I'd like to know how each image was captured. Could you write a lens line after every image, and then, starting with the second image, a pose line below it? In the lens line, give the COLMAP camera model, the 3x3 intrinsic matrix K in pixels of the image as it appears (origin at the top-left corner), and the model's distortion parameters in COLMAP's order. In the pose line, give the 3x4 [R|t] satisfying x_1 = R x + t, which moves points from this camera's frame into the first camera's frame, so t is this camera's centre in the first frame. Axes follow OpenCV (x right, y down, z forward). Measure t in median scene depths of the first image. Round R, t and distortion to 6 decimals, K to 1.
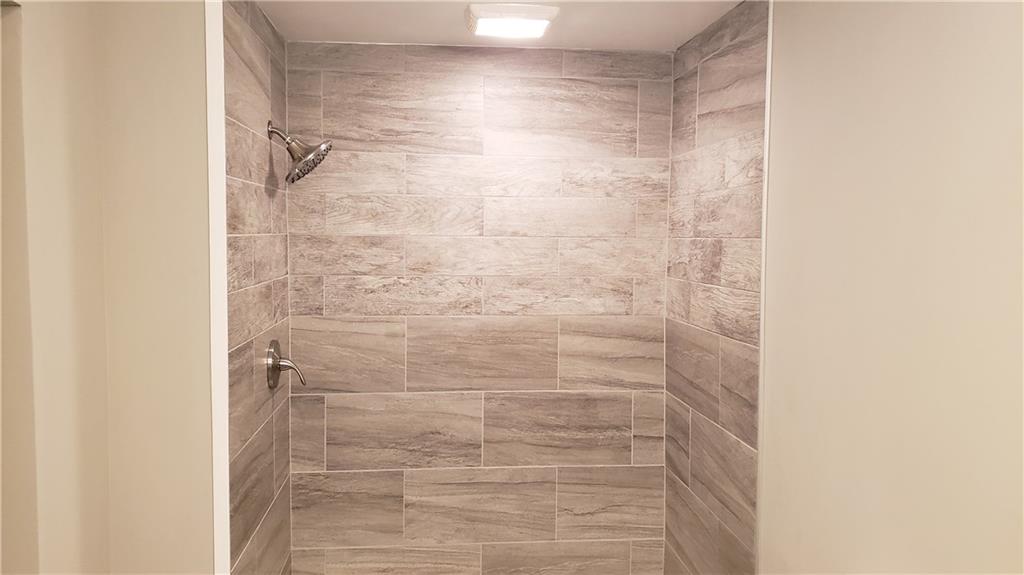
lens RADIAL K [[800.5, 0, 532.8], [0, 800.5, 289.1], [0, 0, 1]] dist [0.082172, -0.076373]
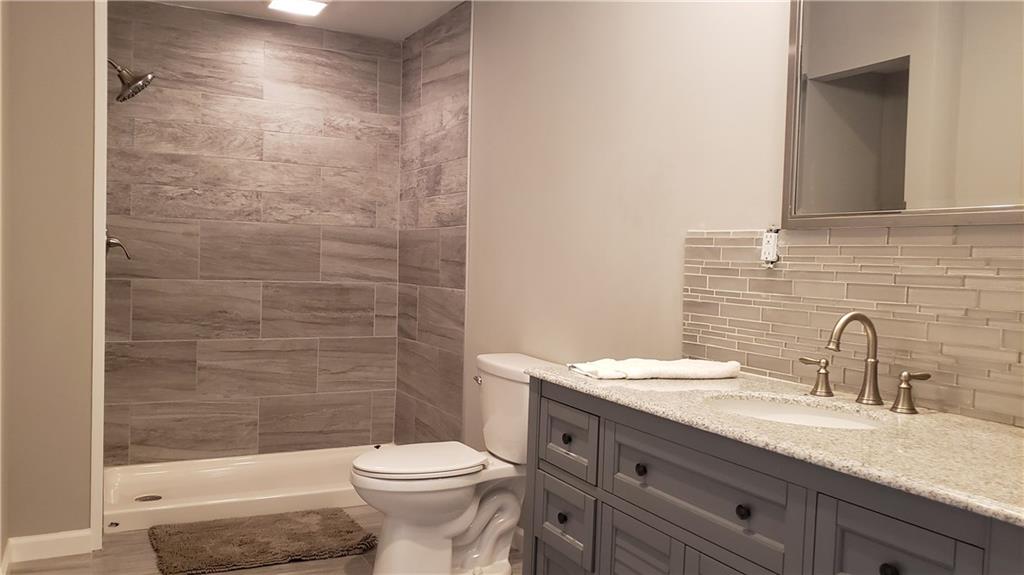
lens RADIAL K [[800.5, 0, 507.3], [0, 800.5, 294.8], [0, 0, 1]] dist [0.082172, -0.076373]
pose [[0.937346, 0.000628, 0.348399, -0.148145], [0.004306, 0.999901, -0.013388, 0.173559], [-0.348373, 0.014050, 0.937251, -0.388709]]
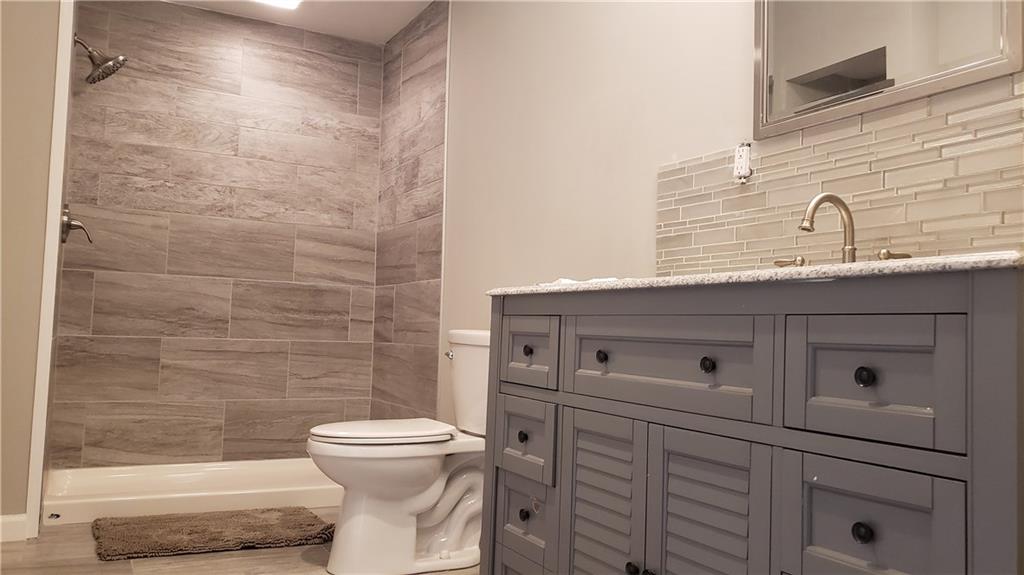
lens RADIAL K [[800.5, 0, 513.8], [0, 800.5, 284.5], [0, 0, 1]] dist [0.082172, -0.076373]
pose [[0.932795, 0.038926, 0.358299, -0.106426], [0.003713, 0.993060, -0.117553, 0.295626], [-0.360388, 0.110983, 0.926177, -0.355433]]
